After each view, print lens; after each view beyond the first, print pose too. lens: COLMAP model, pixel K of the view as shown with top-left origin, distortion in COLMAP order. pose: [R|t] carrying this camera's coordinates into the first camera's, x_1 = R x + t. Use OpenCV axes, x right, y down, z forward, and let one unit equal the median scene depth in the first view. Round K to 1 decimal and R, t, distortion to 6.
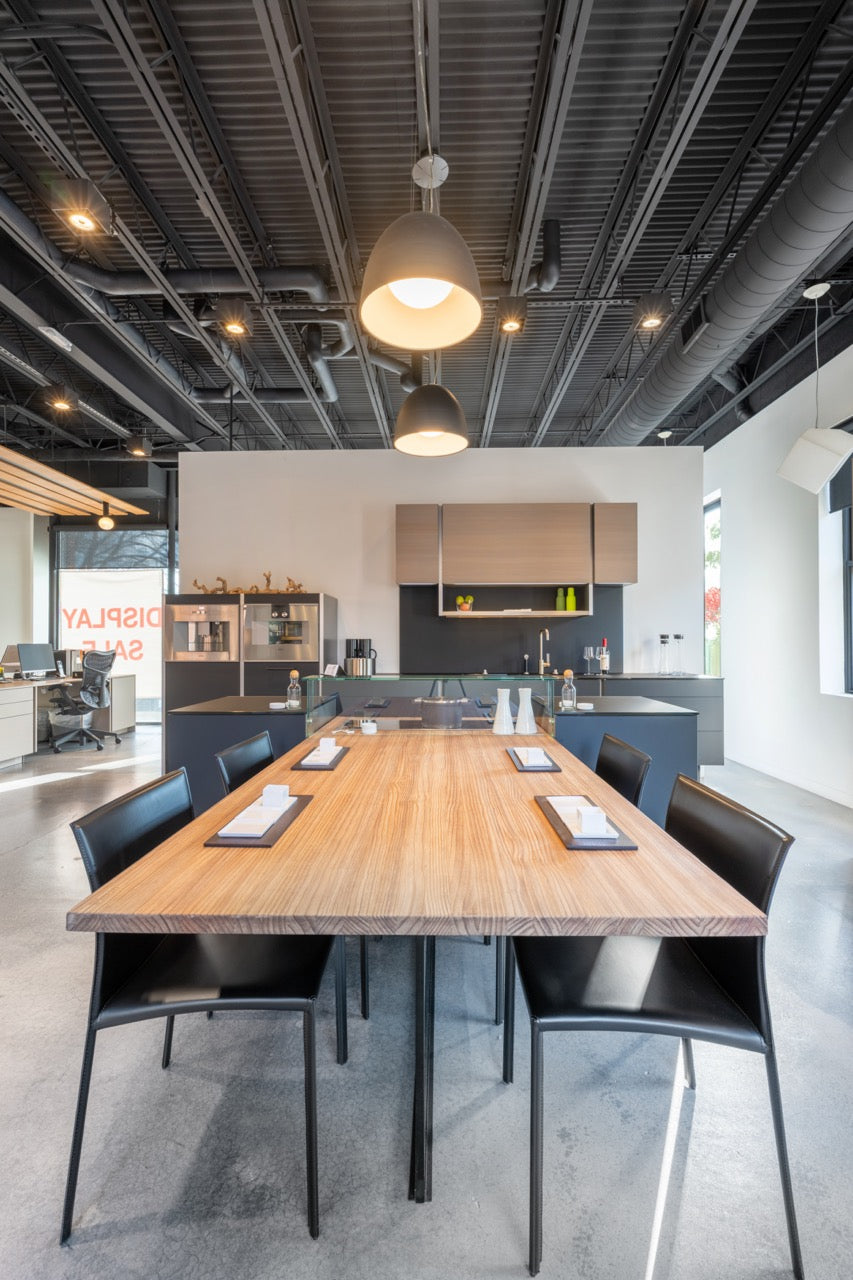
lens RADIAL K [[551.5, 0, 426.5], [0, 551.5, 640.0], [0, 0, 1]] dist [-0.004245, 0.000046]
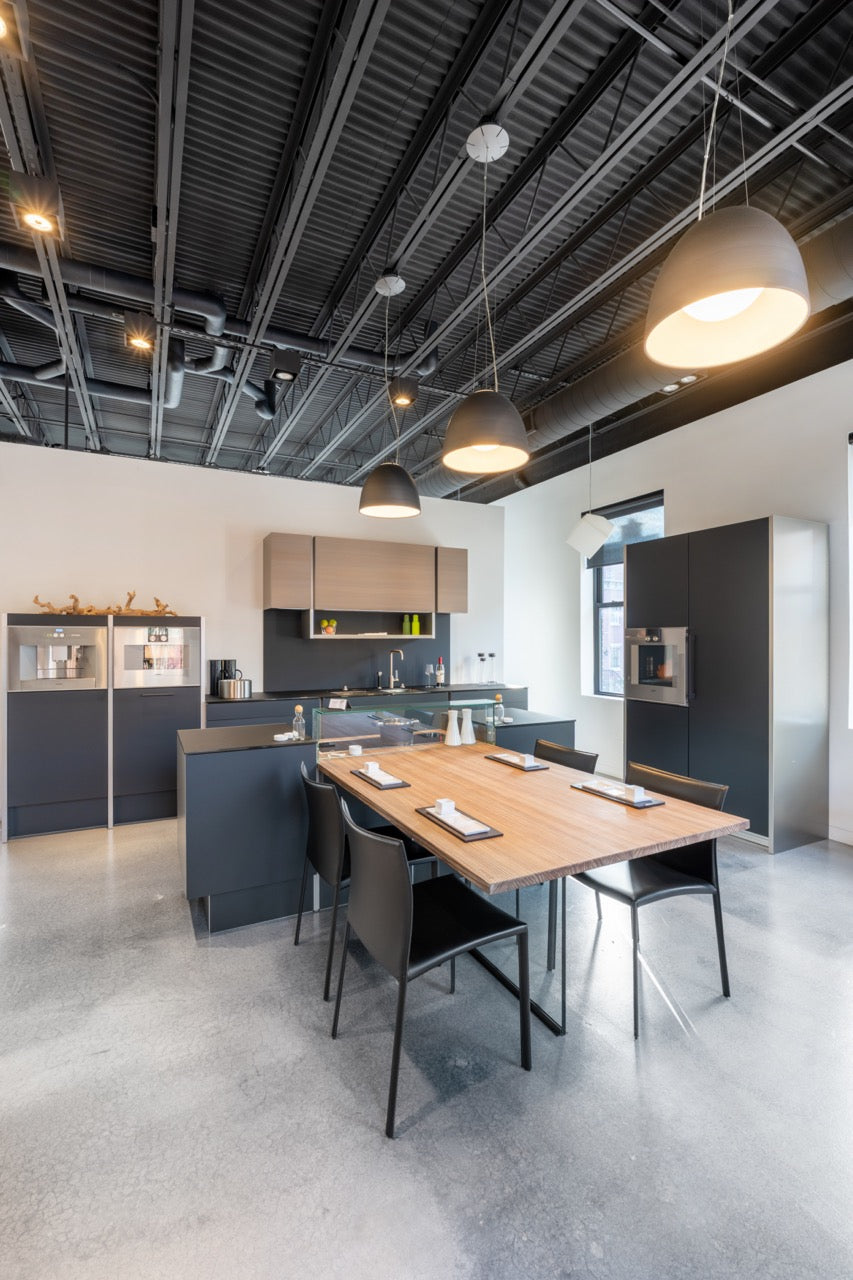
lens RADIAL K [[555.9, 0, 426.6], [0, 555.9, 642.0], [0, 0, 1]] dist [-0.002630, 0.000249]
pose [[0.878692, 0.001190, 0.477388, -0.299453], [-0.004331, 0.999976, 0.005478, -0.044544], [-0.477369, -0.006881, 0.878676, -0.068923]]
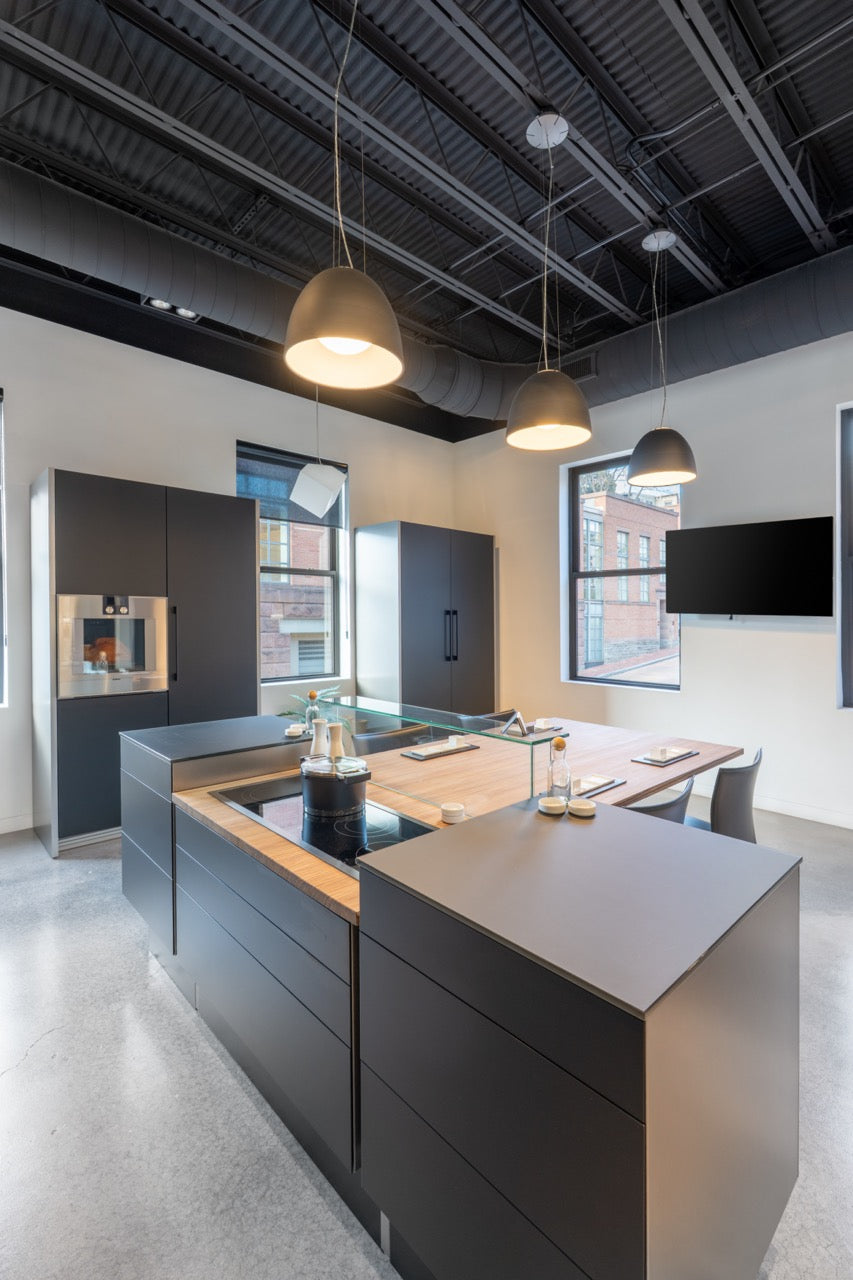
lens RADIAL K [[573.3, 0, 432.4], [0, 573.3, 636.2], [0, 0, 1]] dist [-0.004043, -0.001082]
pose [[-0.701131, -0.025862, 0.712563, -0.321870], [-0.008316, 0.999571, 0.028097, -0.037047], [-0.712984, 0.013774, -0.701045, 0.826633]]
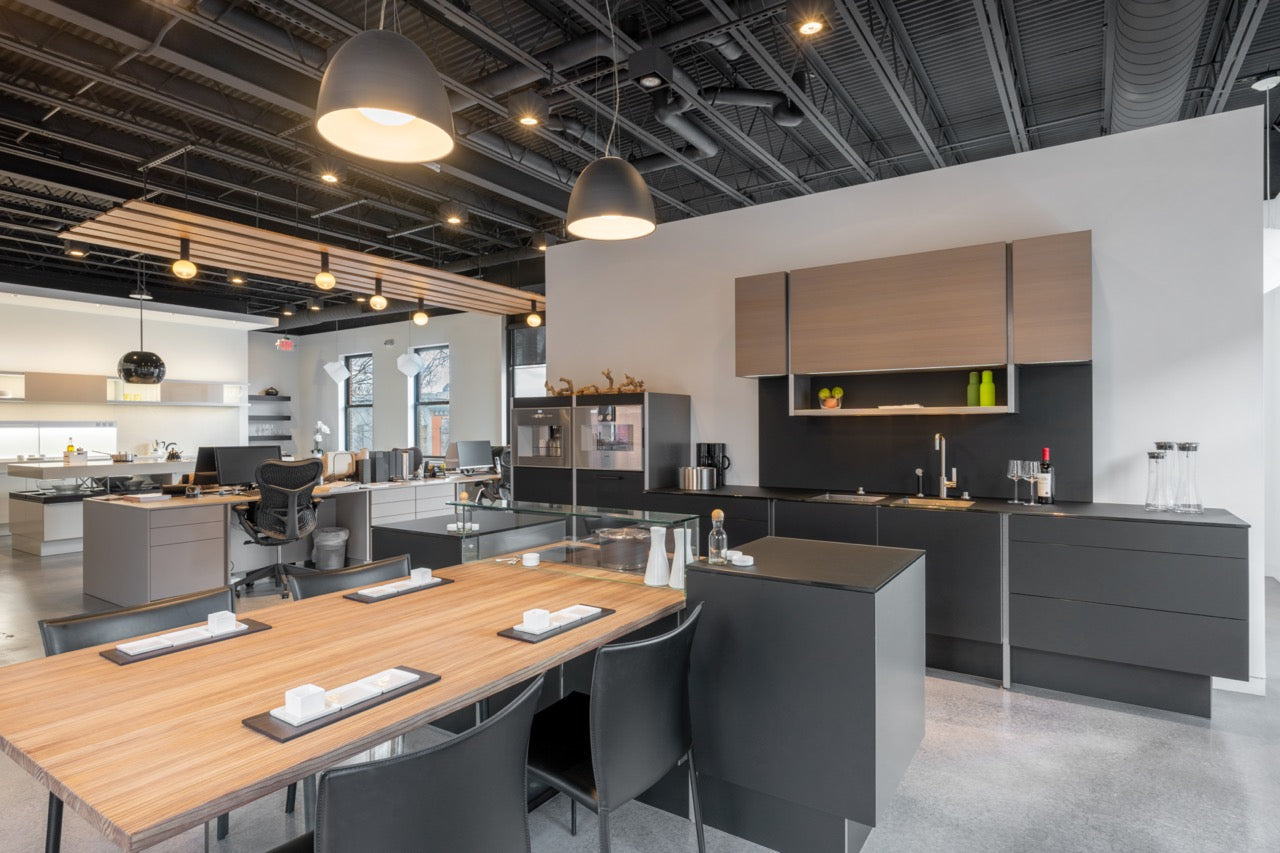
lens RADIAL K [[676.4, 0, 643.2], [0, 676.4, 430.4], [0, 0, 1]] dist [-0.000490, -0.000147]
pose [[0.848623, 0.000613, -0.528998, 0.351511], [0.005275, 0.999940, 0.009622, -0.033875], [0.528972, -0.010956, 0.848568, 0.088754]]
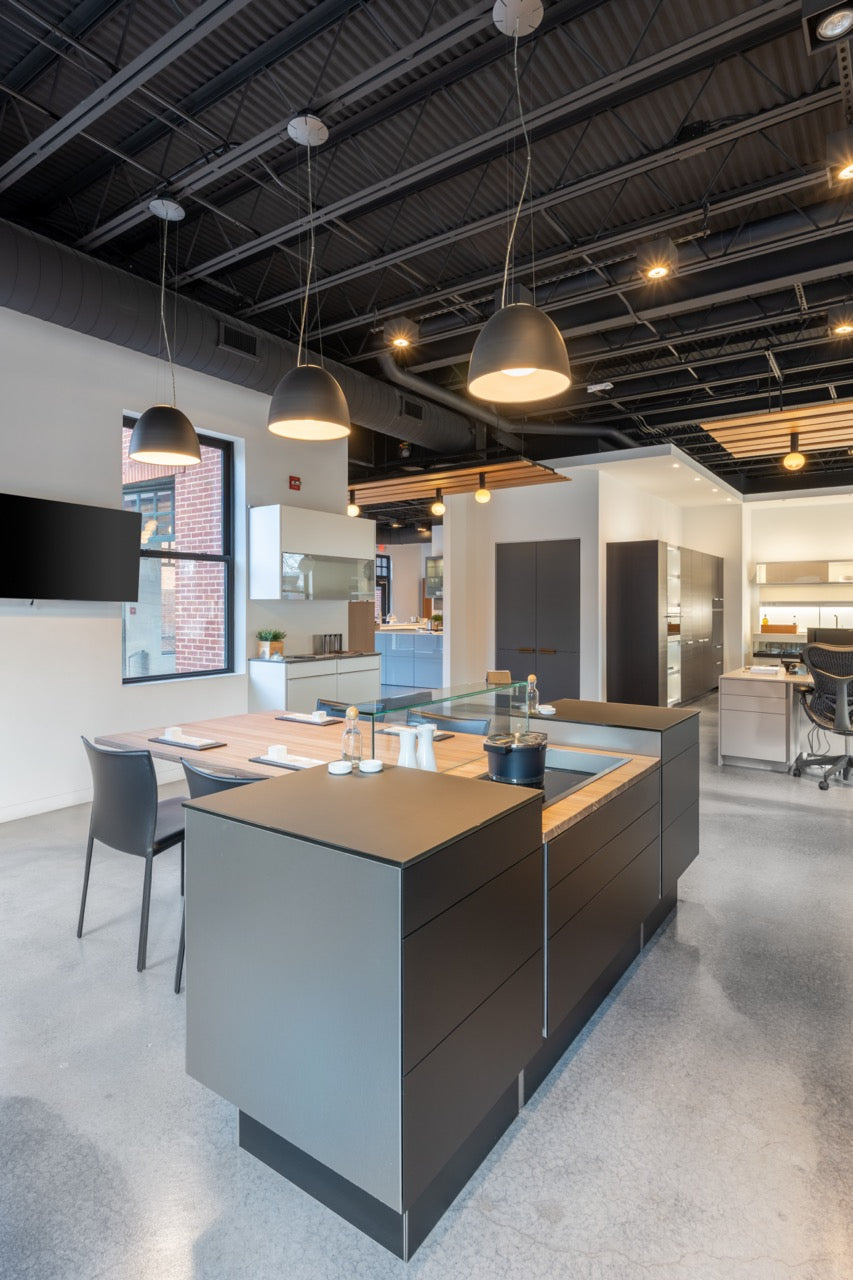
lens RADIAL K [[676.4, 0, 444.9], [0, 676.4, 615.1], [0, 0, 1]] dist [-0.000490, -0.000147]
pose [[-0.540867, 0.013151, -0.841005, 0.479813], [0.003830, 0.999906, 0.013173, -0.038511], [0.841099, 0.003904, -0.540867, 0.831711]]
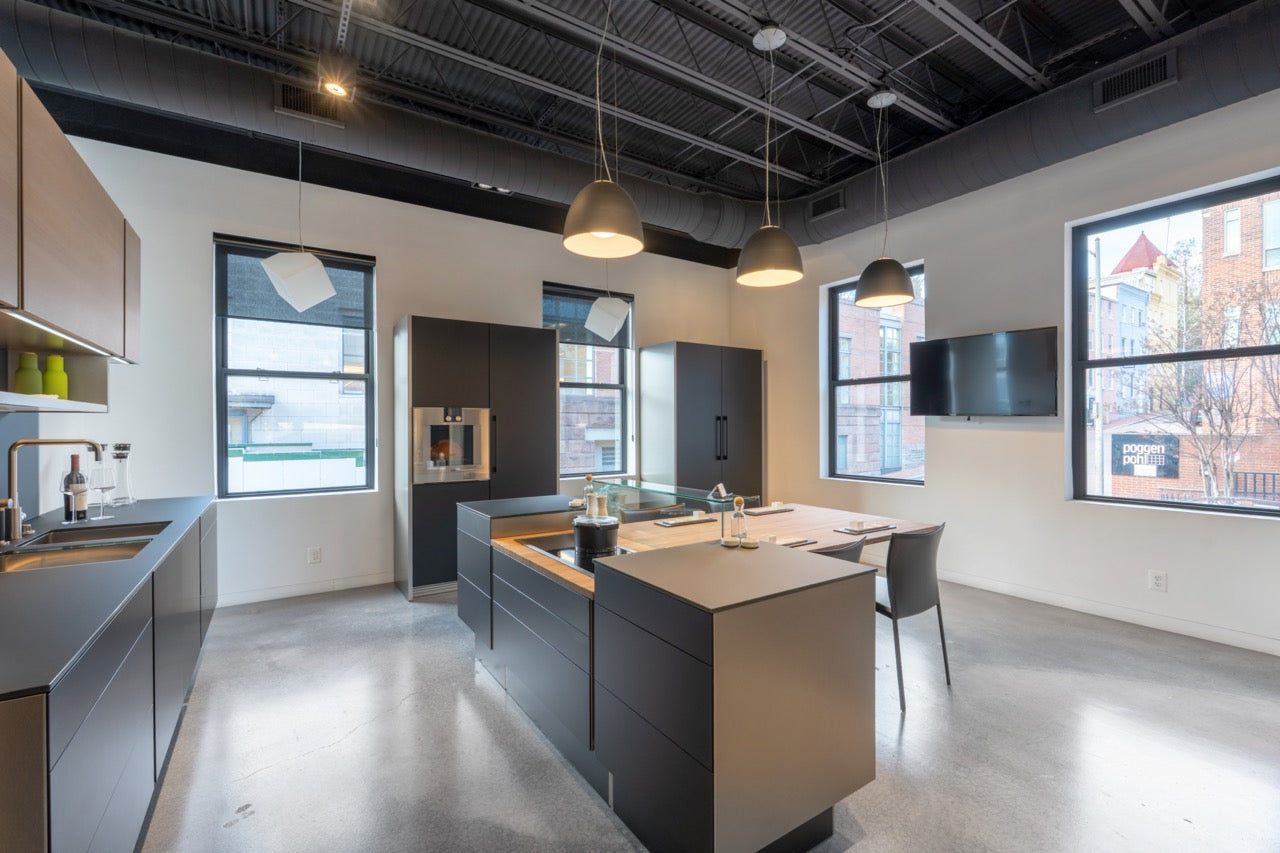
lens RADIAL K [[551.5, 0, 640.6], [0, 551.5, 428.9], [0, 0, 1]] dist [-0.004245, 0.000046]
pose [[-0.571741, 0.000539, 0.820434, -0.463334], [0.000893, 1.000000, -0.000034, -0.028324], [-0.820434, 0.000713, -0.571741, 0.874269]]
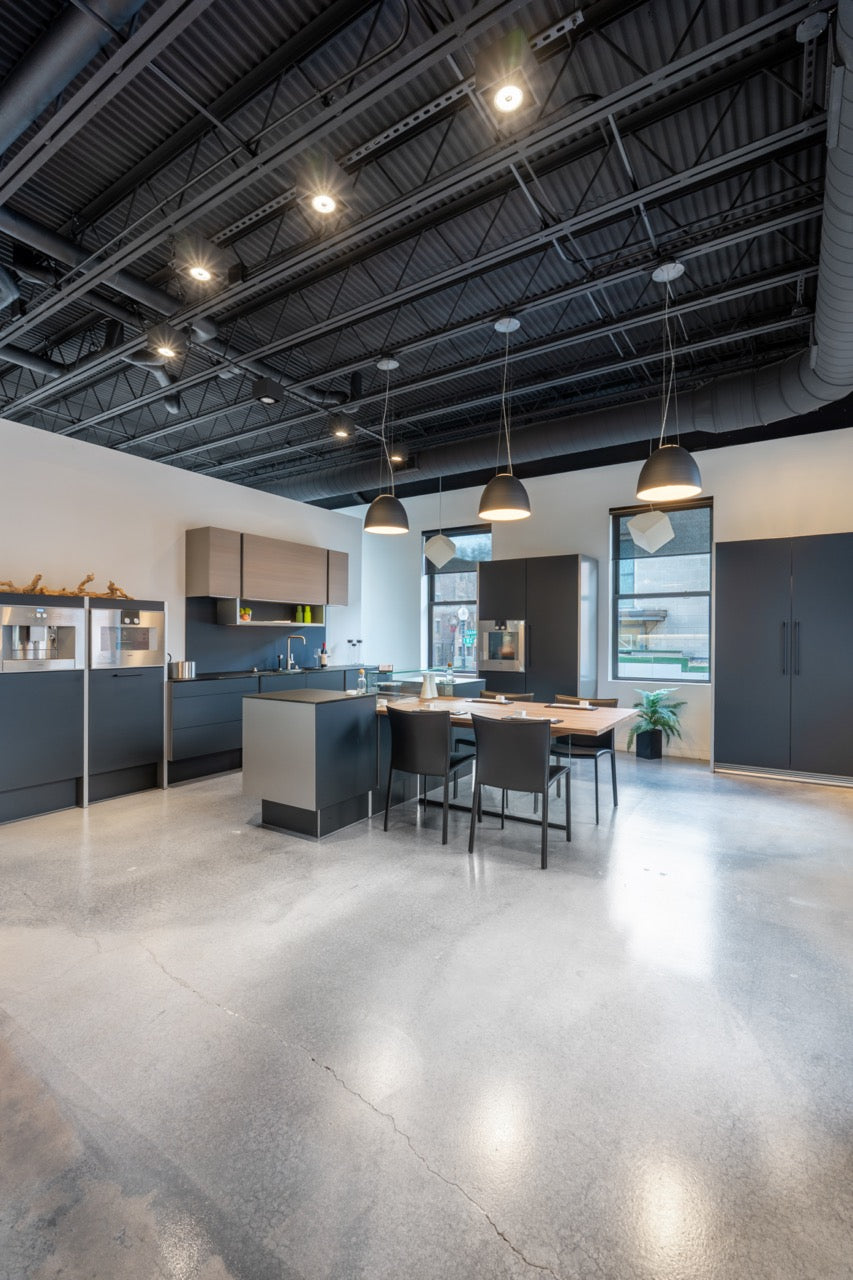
lens RADIAL K [[555.9, 0, 426.6], [0, 555.9, 642.0], [0, 0, 1]] dist [-0.002630, 0.000249]
pose [[0.521004, -0.002320, 0.853551, -0.803031], [-0.010689, 0.999900, 0.009242, -0.021361], [-0.853488, -0.013939, 0.520927, 0.011641]]
